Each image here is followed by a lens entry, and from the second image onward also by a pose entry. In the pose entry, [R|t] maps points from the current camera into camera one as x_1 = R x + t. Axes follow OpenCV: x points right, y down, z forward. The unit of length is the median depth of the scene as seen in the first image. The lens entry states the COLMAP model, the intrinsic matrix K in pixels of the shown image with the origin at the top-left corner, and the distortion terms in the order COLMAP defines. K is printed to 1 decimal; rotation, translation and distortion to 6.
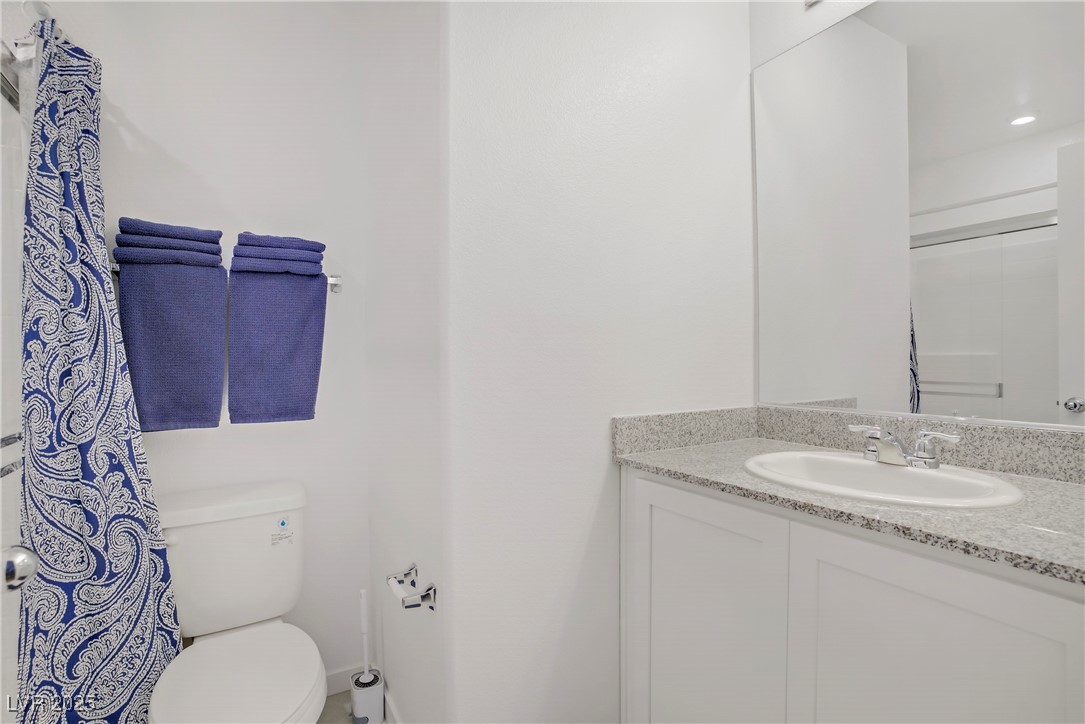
lens RADIAL K [[531.6, 0, 543.6], [0, 531.6, 363.1], [0, 0, 1]] dist [-0.066248, 0.027094]
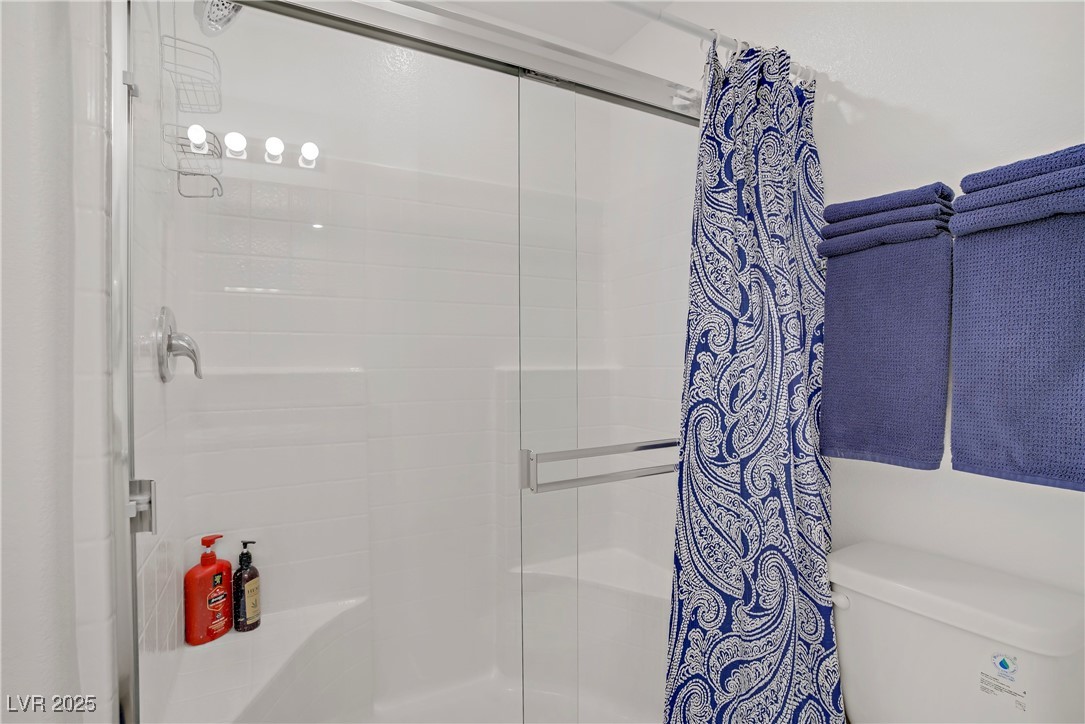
lens RADIAL K [[531.6, 0, 542.5], [0, 531.6, 364.2], [0, 0, 1]] dist [-0.066248, 0.027094]
pose [[-0.045401, 0.011320, -0.998905, 0.093641], [-0.004421, 0.999924, 0.011532, -0.028603], [0.998959, 0.004940, -0.045347, 0.660154]]
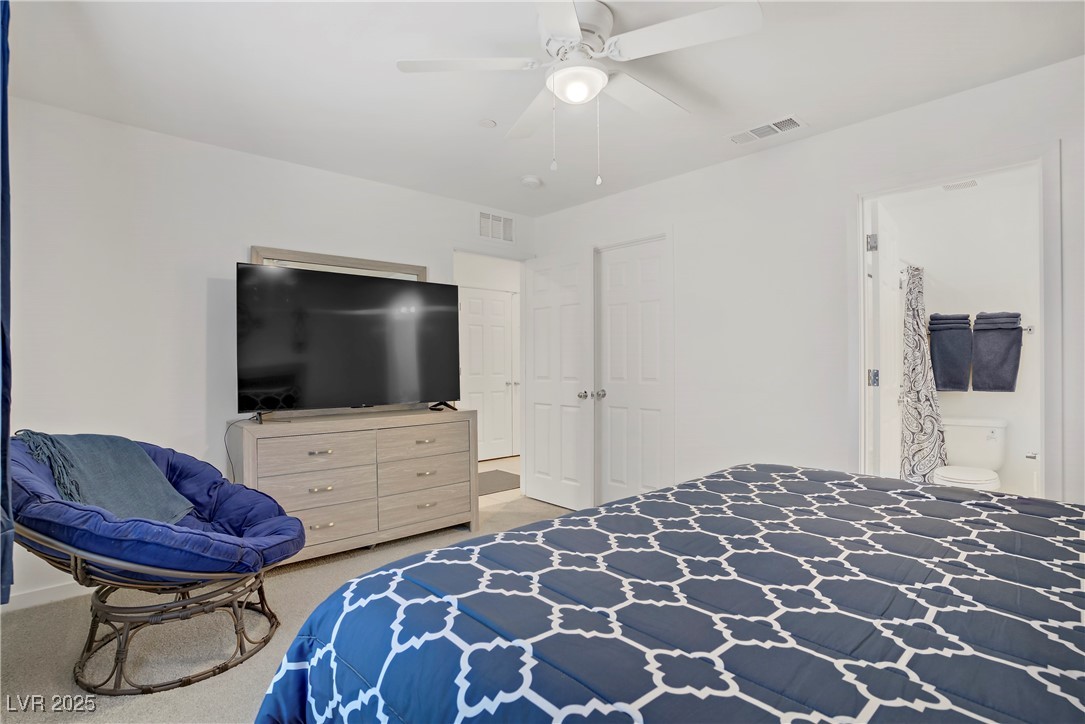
lens RADIAL K [[531.6, 0, 541.7], [0, 531.6, 360.1], [0, 0, 1]] dist [-0.066248, 0.027094]
pose [[0.206066, 0.005448, -0.978523, 1.811637], [-0.007435, 0.999964, 0.004002, -0.033463], [0.978510, 0.006450, 0.206099, -2.007181]]
